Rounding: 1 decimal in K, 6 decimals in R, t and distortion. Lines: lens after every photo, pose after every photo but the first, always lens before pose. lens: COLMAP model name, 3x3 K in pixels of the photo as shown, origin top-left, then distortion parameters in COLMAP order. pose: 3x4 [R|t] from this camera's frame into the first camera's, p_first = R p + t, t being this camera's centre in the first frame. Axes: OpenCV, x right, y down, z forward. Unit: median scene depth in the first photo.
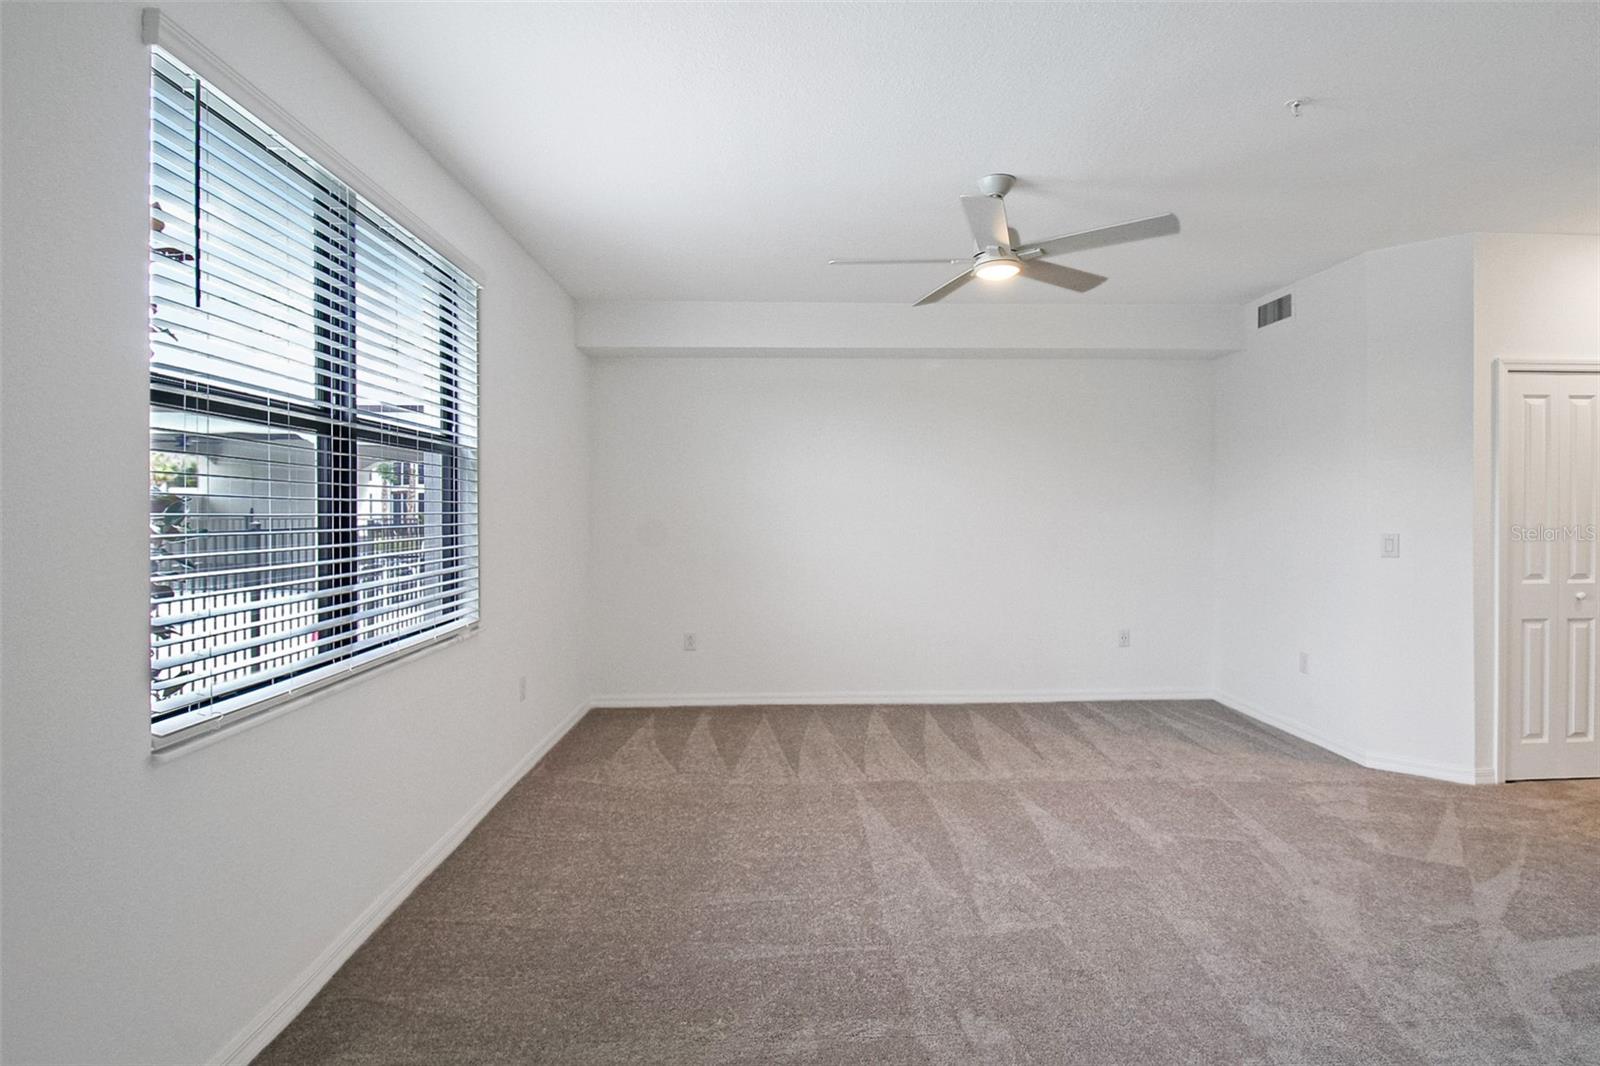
lens RADIAL K [[790.8, 0, 811.2], [0, 790.8, 536.1], [0, 0, 1]] dist [0.001079, -0.013553]
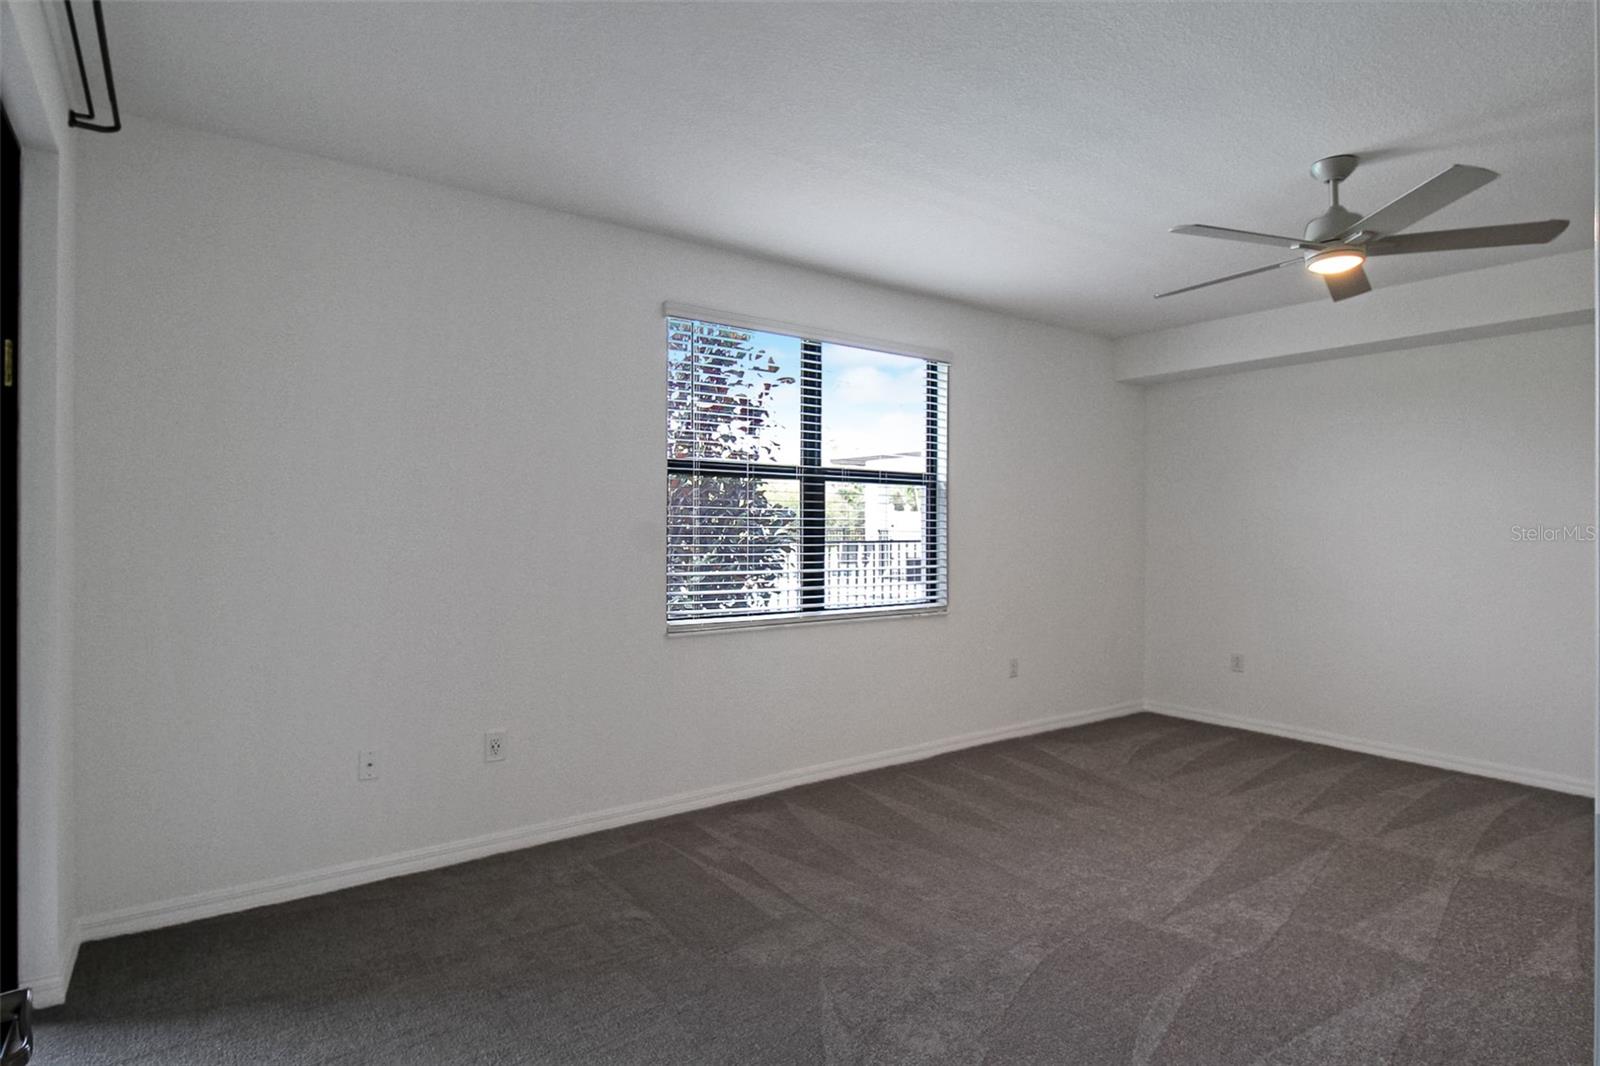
lens RADIAL K [[790.8, 0, 811.2], [0, 790.8, 536.1], [0, 0, 1]] dist [0.001079, -0.013553]
pose [[0.577056, 0.012075, -0.816615, 0.570827], [-0.030989, 0.999494, -0.007120, 0.001259], [0.816117, 0.029415, 0.577138, 0.002749]]
